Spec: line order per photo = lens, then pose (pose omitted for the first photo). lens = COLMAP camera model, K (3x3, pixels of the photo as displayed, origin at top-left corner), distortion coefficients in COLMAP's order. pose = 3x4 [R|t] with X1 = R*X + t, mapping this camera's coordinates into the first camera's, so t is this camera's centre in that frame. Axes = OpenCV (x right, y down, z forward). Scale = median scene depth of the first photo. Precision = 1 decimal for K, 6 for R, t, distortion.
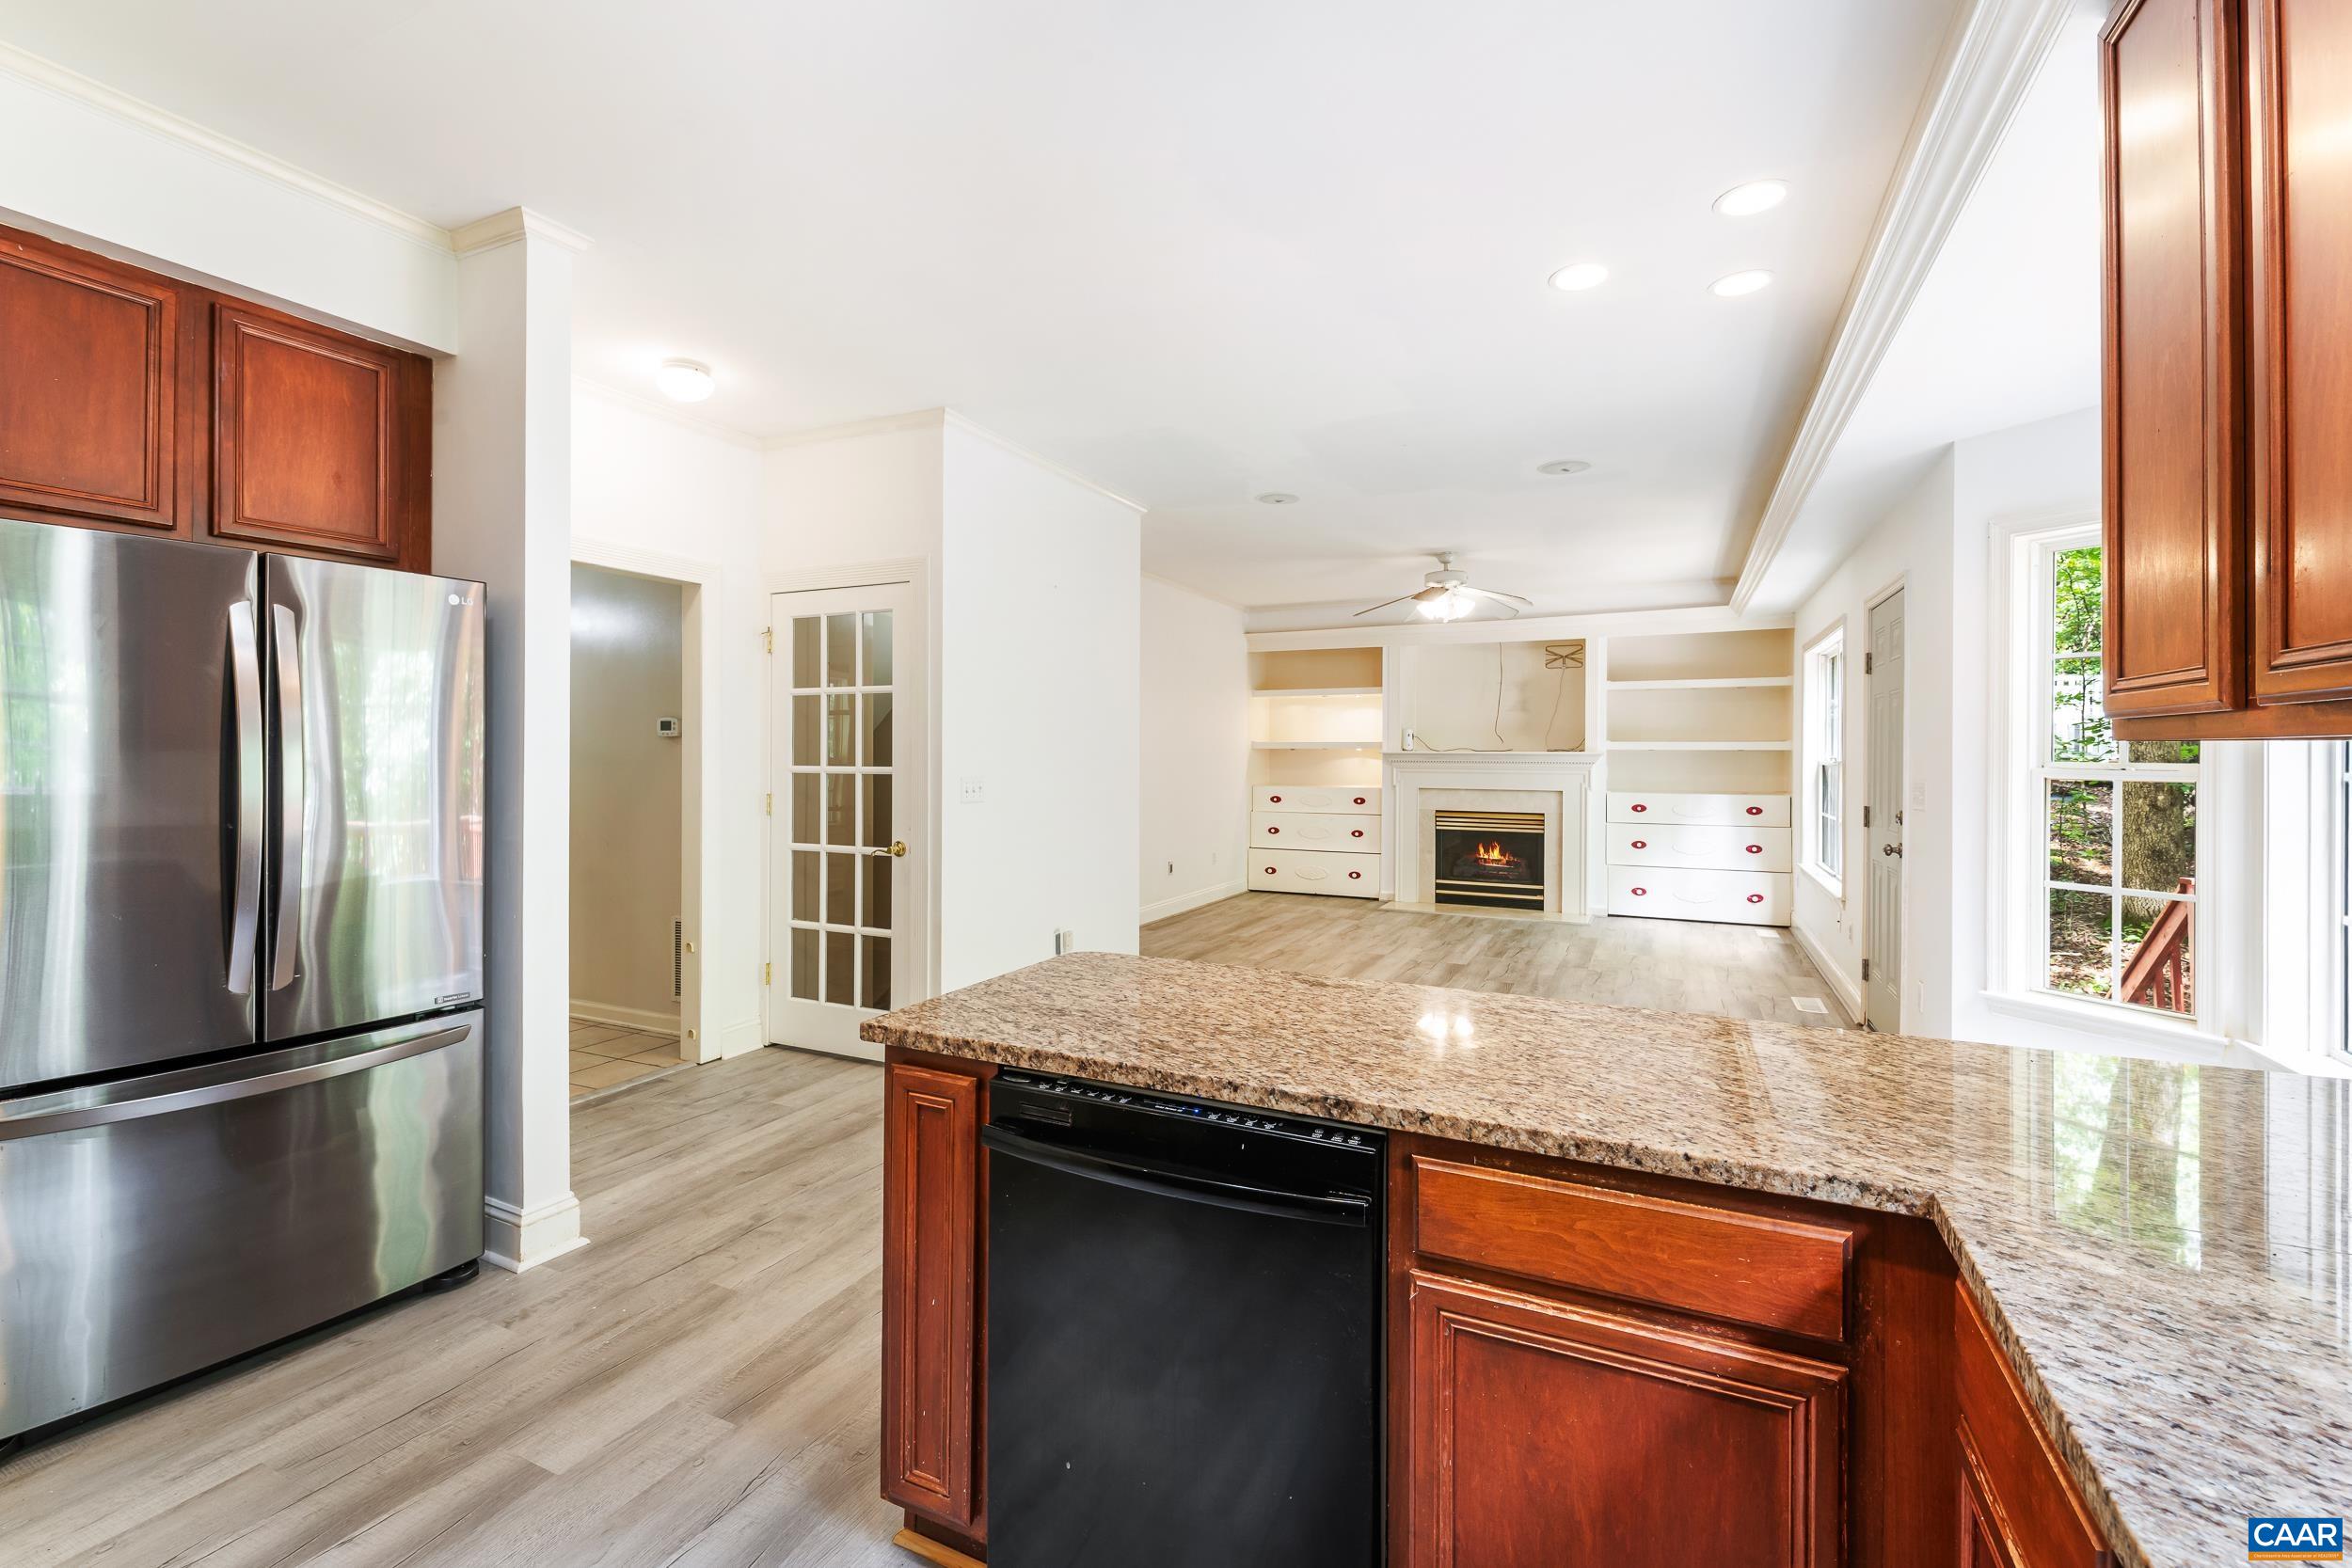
lens RADIAL K [[1018.9, 0, 1170.1], [0, 1018.9, 740.1], [0, 0, 1]] dist [0.014234, -0.006939]
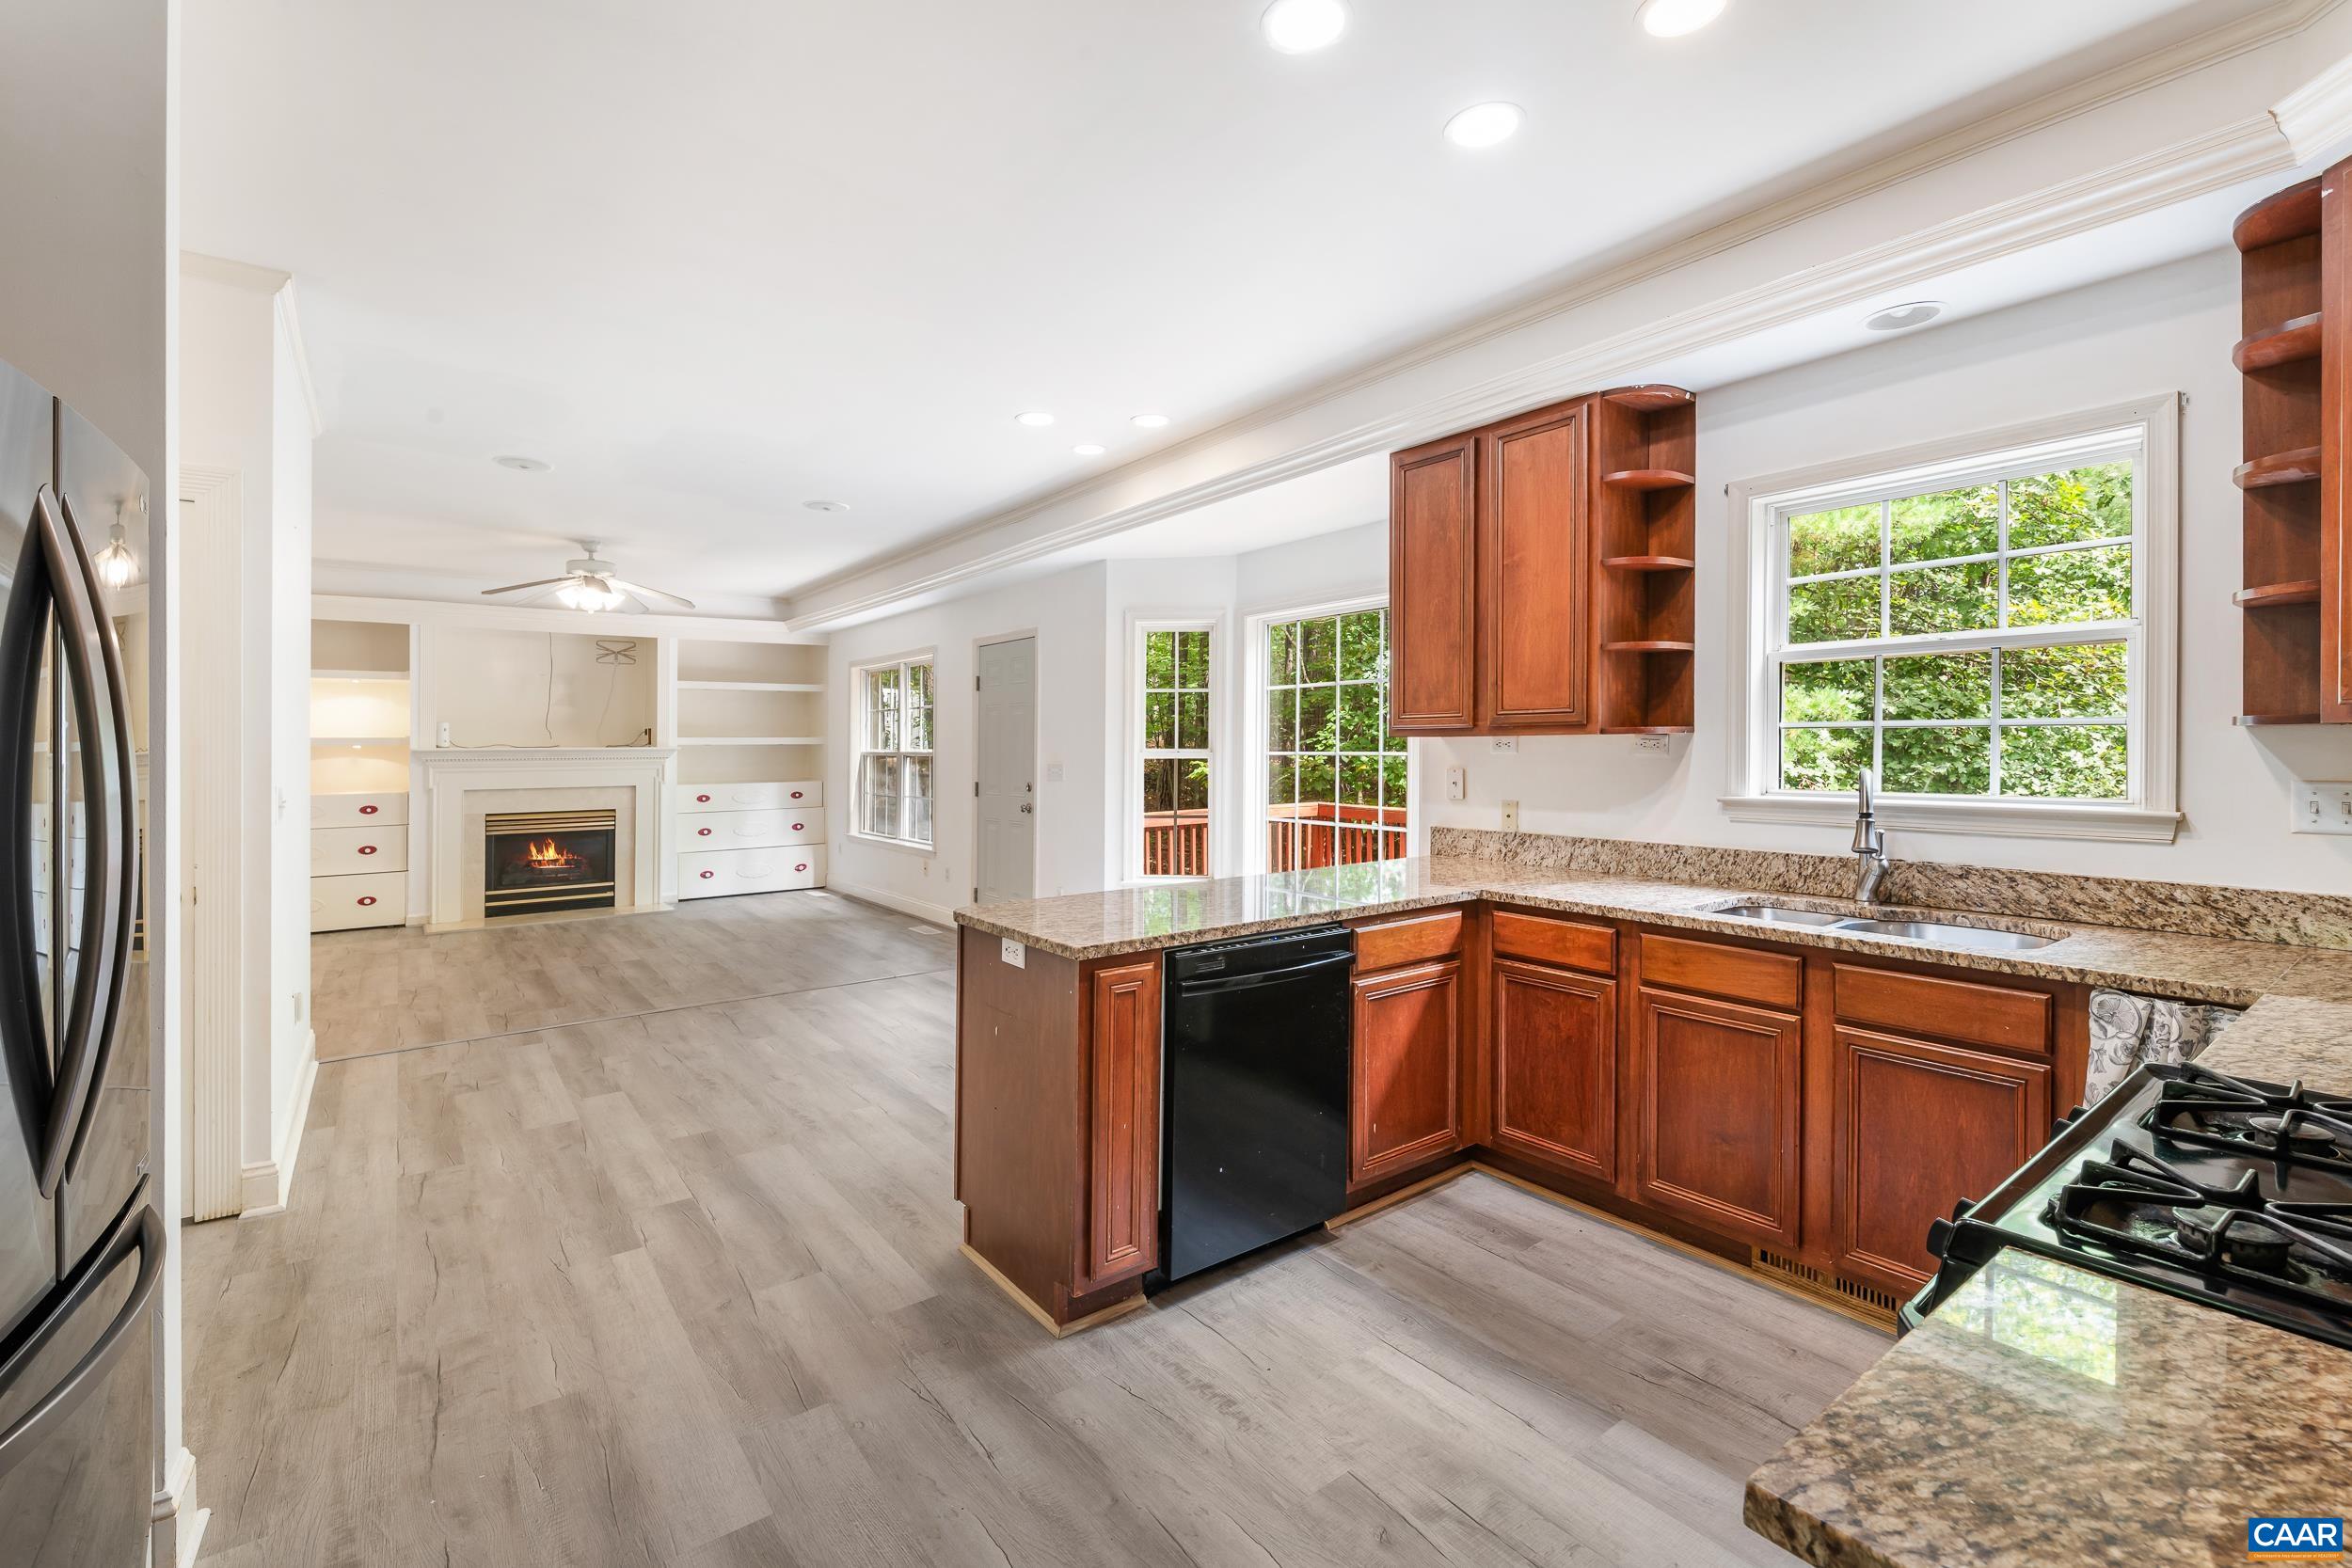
lens RADIAL K [[1018.9, 0, 1181.6], [0, 1018.9, 751.2], [0, 0, 1]] dist [0.014234, -0.006939]
pose [[0.450181, -0.011923, 0.892858, -0.282026], [-0.001537, 0.999899, 0.014127, 0.000207], [-0.892936, -0.007732, 0.450117, 0.054938]]
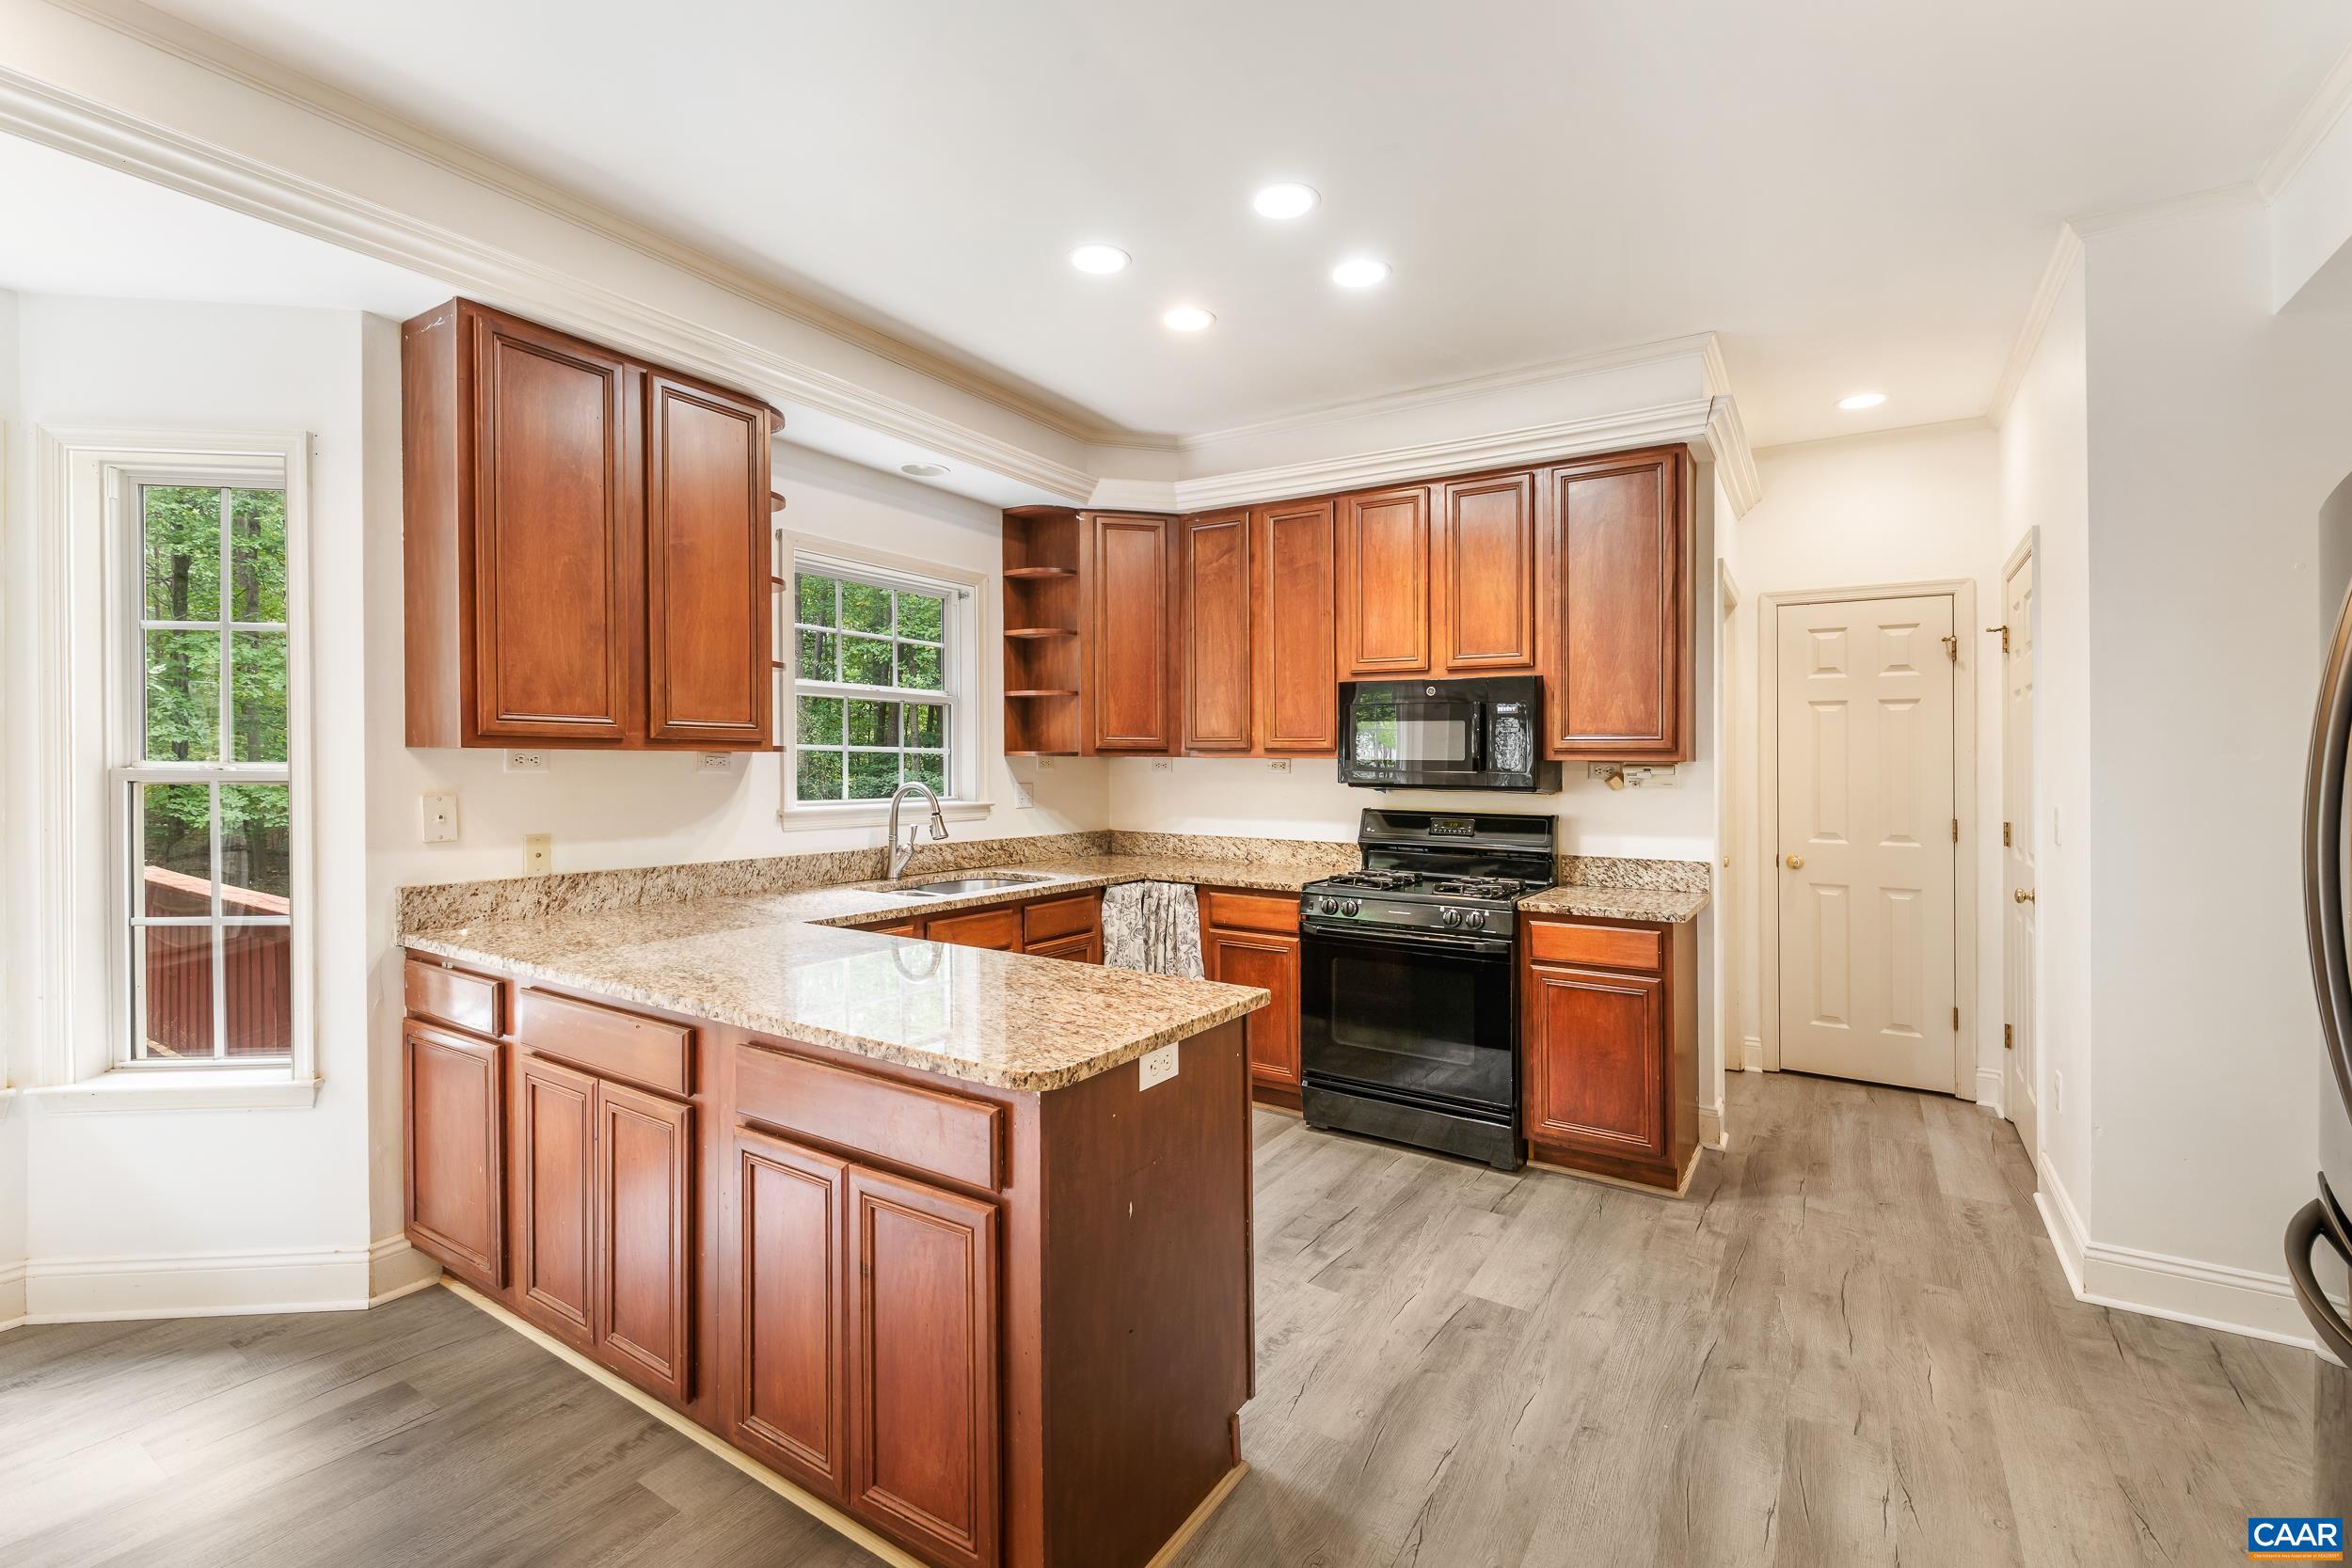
lens RADIAL K [[1018.9, 0, 1156.3], [0, 1018.9, 761.9], [0, 0, 1]] dist [0.014234, -0.006939]
pose [[-0.991109, -0.011191, 0.132584, -0.064786], [-0.012798, 0.999855, -0.011275, 0.005030], [-0.132439, -0.012871, -0.991108, 0.435247]]
